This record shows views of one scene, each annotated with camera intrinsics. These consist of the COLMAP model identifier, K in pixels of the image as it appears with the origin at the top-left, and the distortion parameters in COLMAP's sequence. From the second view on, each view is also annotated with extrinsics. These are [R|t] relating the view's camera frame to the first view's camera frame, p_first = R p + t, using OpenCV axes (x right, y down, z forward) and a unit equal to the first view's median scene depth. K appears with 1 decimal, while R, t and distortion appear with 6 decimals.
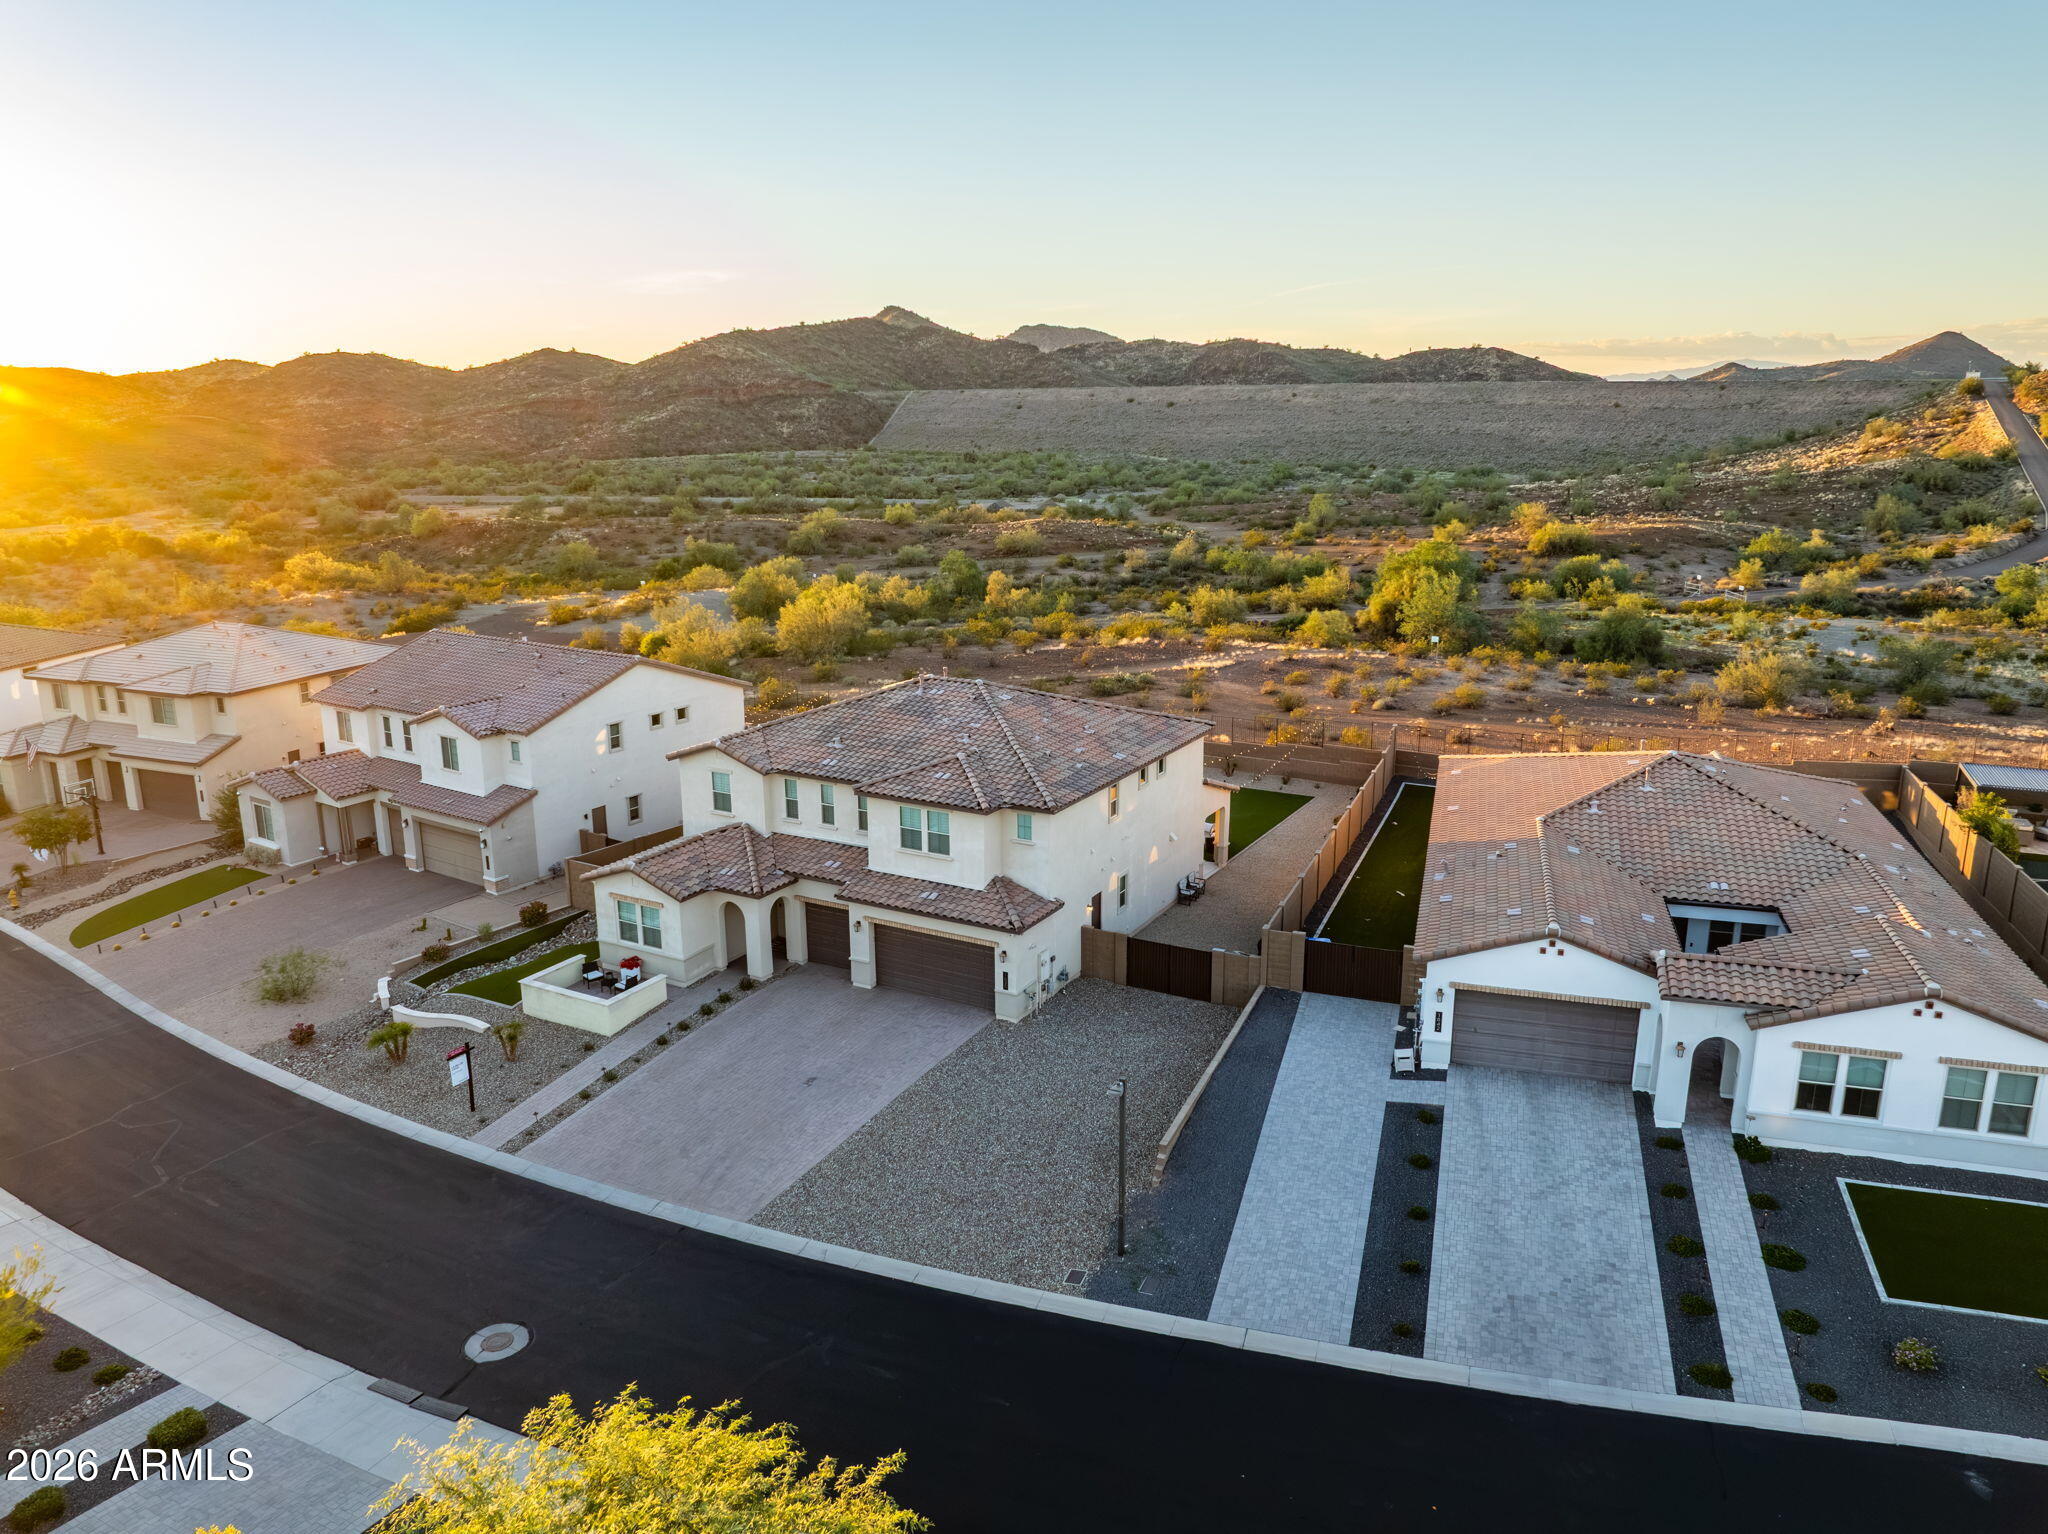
lens RADIAL K [[1437.8, 0, 1030.8], [0, 1437.8, 752.9], [0, 0, 1]] dist [-0.033332, -0.002774]
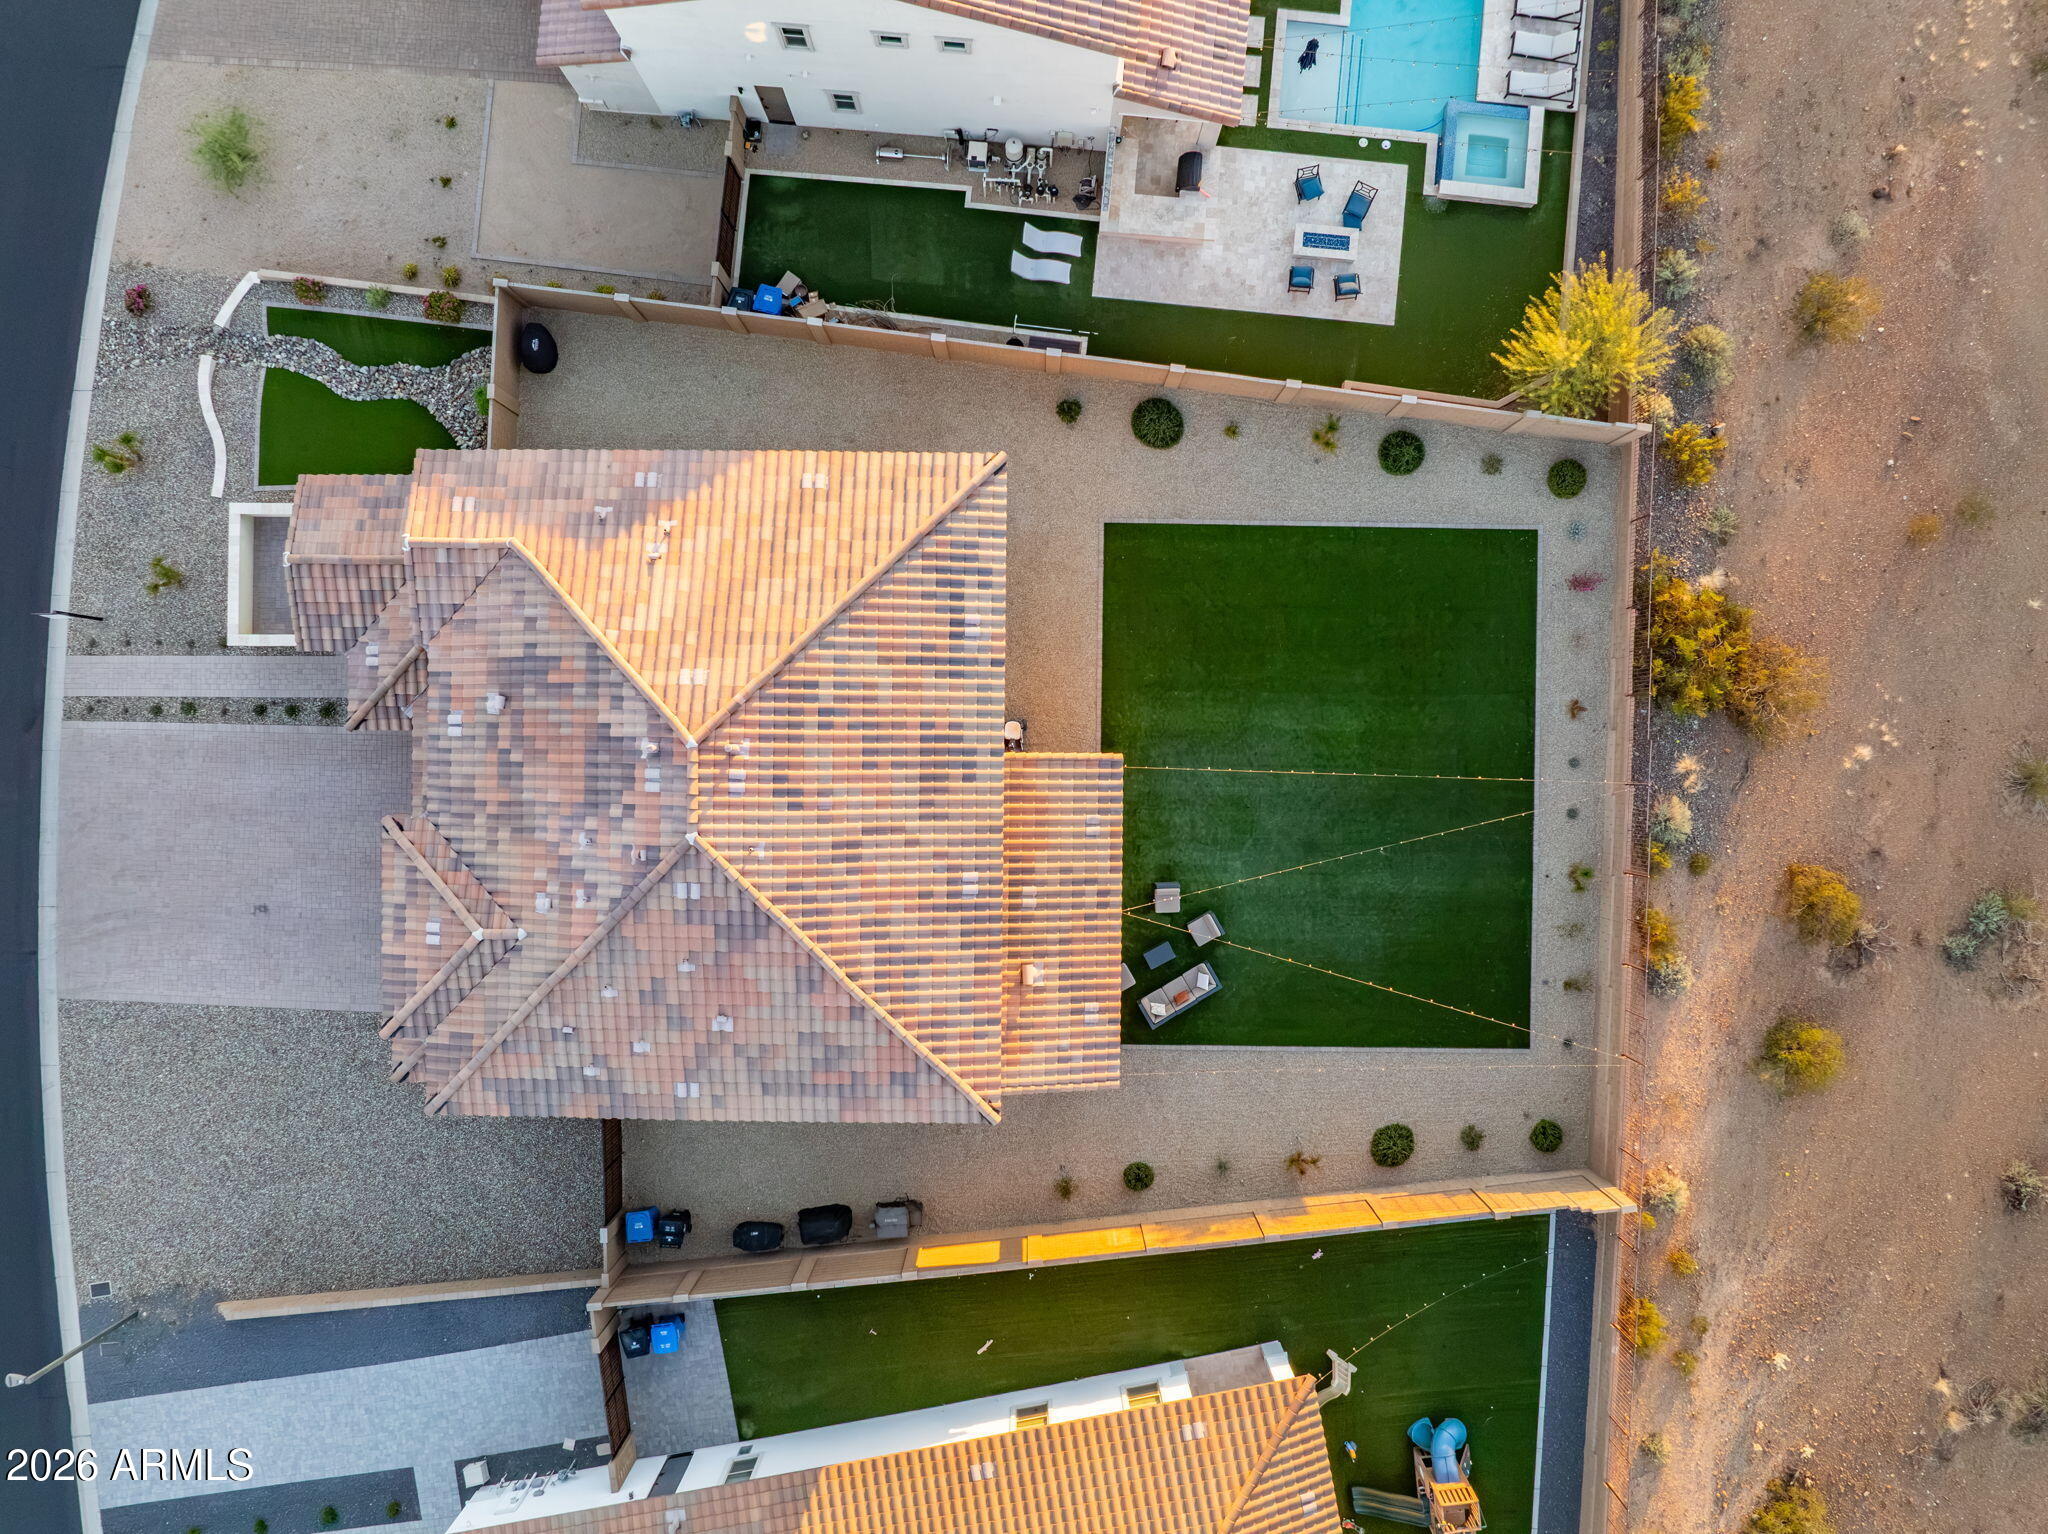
lens RADIAL K [[1437.8, 0, 1030.8], [0, 1437.8, 752.9], [0, 0, 1]] dist [-0.033332, -0.002774]
pose [[0.471019, 0.882088, 0.007884, -0.005139], [-0.208534, 0.102660, 0.972612, -0.567019], [0.857120, -0.459763, 0.232300, 0.861808]]
